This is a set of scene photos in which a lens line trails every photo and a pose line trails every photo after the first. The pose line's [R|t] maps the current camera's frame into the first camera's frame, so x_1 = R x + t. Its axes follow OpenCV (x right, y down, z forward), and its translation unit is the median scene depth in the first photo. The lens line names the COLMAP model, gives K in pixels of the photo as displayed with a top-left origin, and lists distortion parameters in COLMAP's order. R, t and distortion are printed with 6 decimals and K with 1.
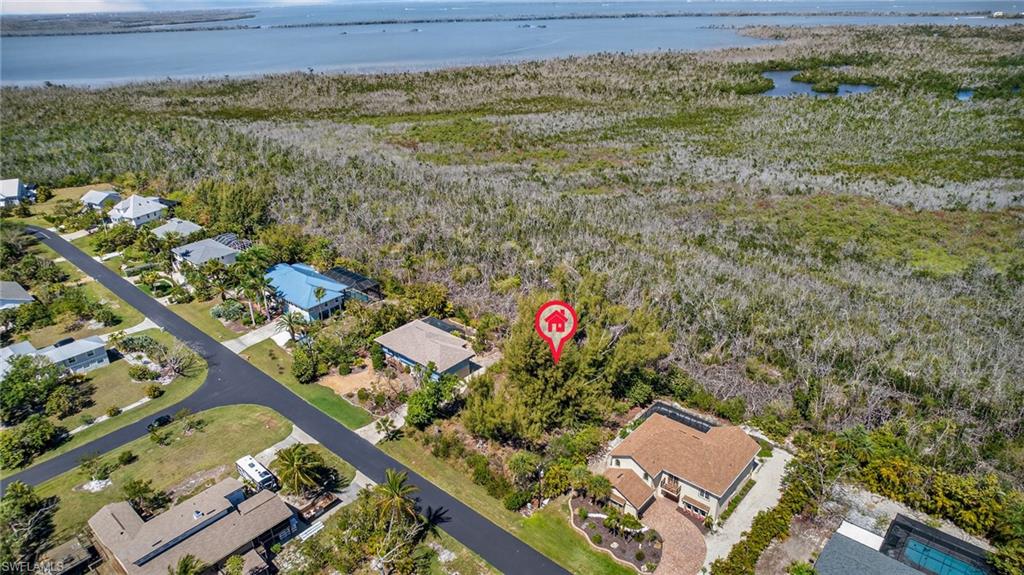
lens RADIAL K [[658.0, 0, 510.7], [0, 658.0, 291.6], [0, 0, 1]] dist [-0.071711, 0.065964]
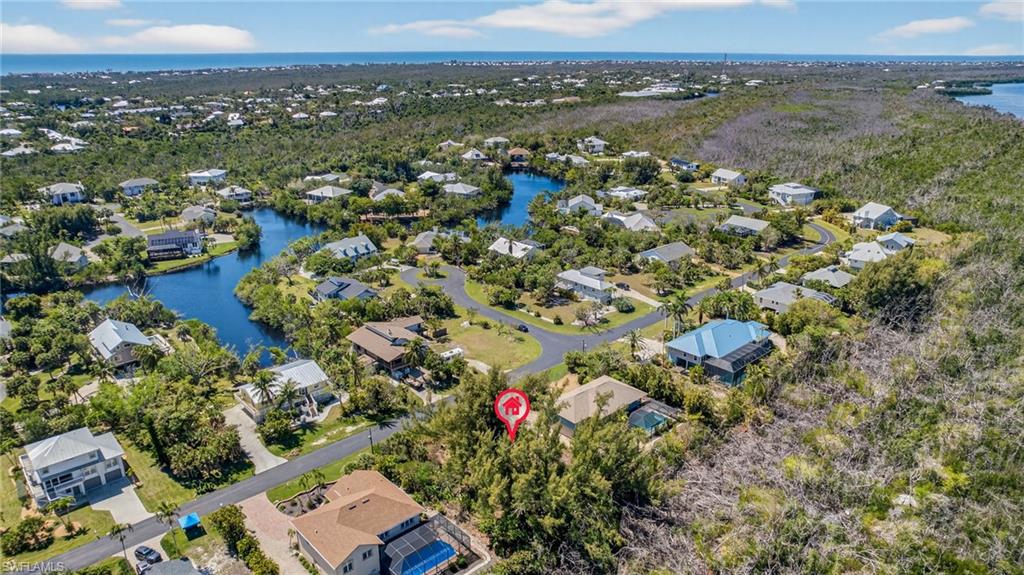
lens RADIAL K [[679.5, 0, 512.0], [0, 679.5, 287.5], [0, 0, 1]] dist [-0.073525, 0.065718]
pose [[-0.096775, 0.356226, -0.929375, 0.656736], [-0.420206, 0.831836, 0.362596, -0.321624], [0.902254, 0.425619, 0.069187, 0.594086]]
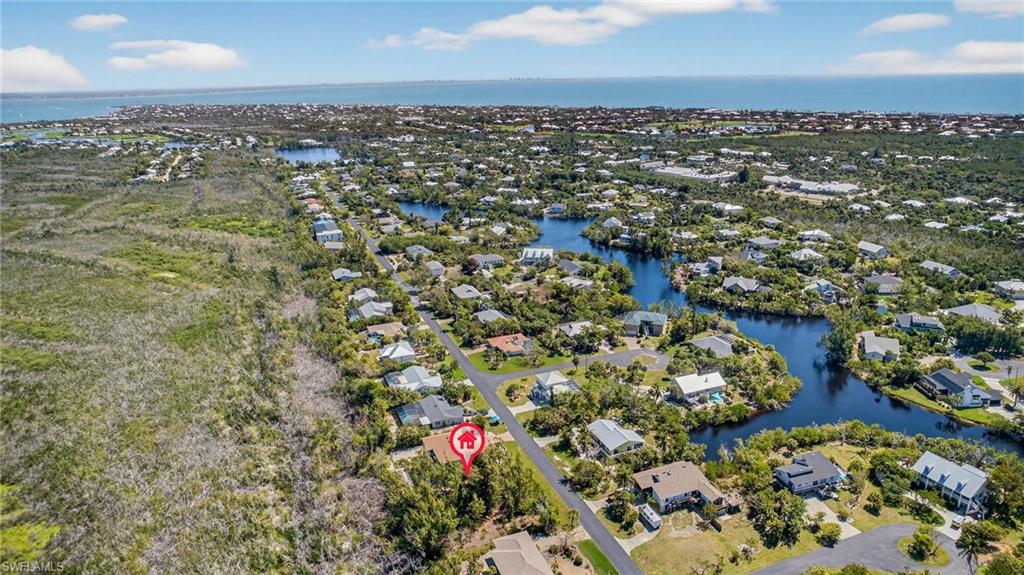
lens RADIAL K [[658.0, 0, 510.7], [0, 658.0, 291.6], [0, 0, 1]] dist [-0.071711, 0.065964]
pose [[-0.888640, -0.102379, 0.447032, -0.493081], [0.231131, 0.741935, 0.629374, -0.867269], [-0.396103, 0.662609, -0.635650, 1.173194]]
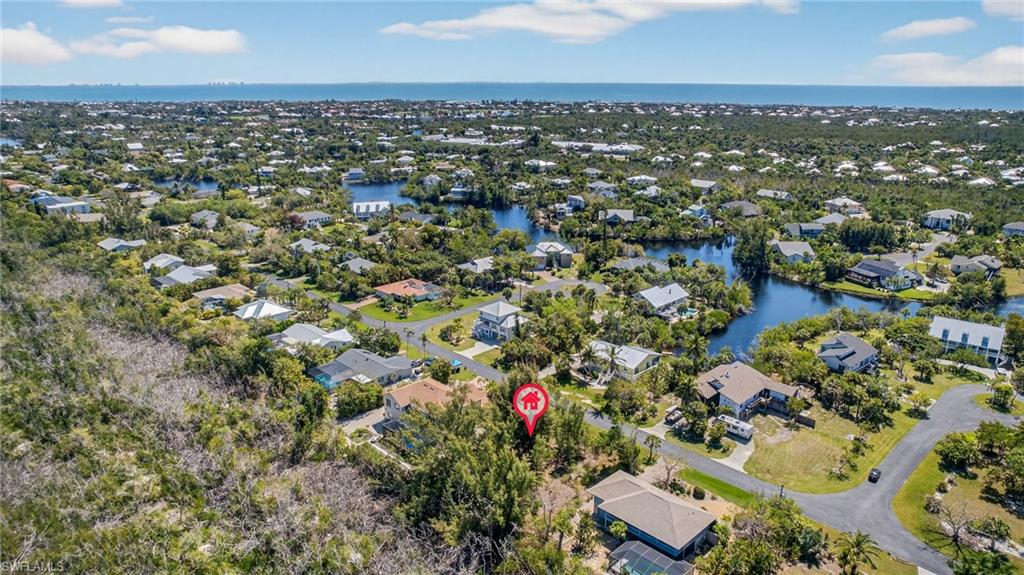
lens RADIAL K [[687.3, 0, 506.3], [0, 687.3, 288.4], [0, 0, 1]] dist [-0.042686, 0.003967]
pose [[-0.996958, 0.004833, 0.077793, -0.015170], [0.055440, 0.745528, 0.664165, -0.578472], [-0.054787, 0.666457, -0.743528, 1.191648]]
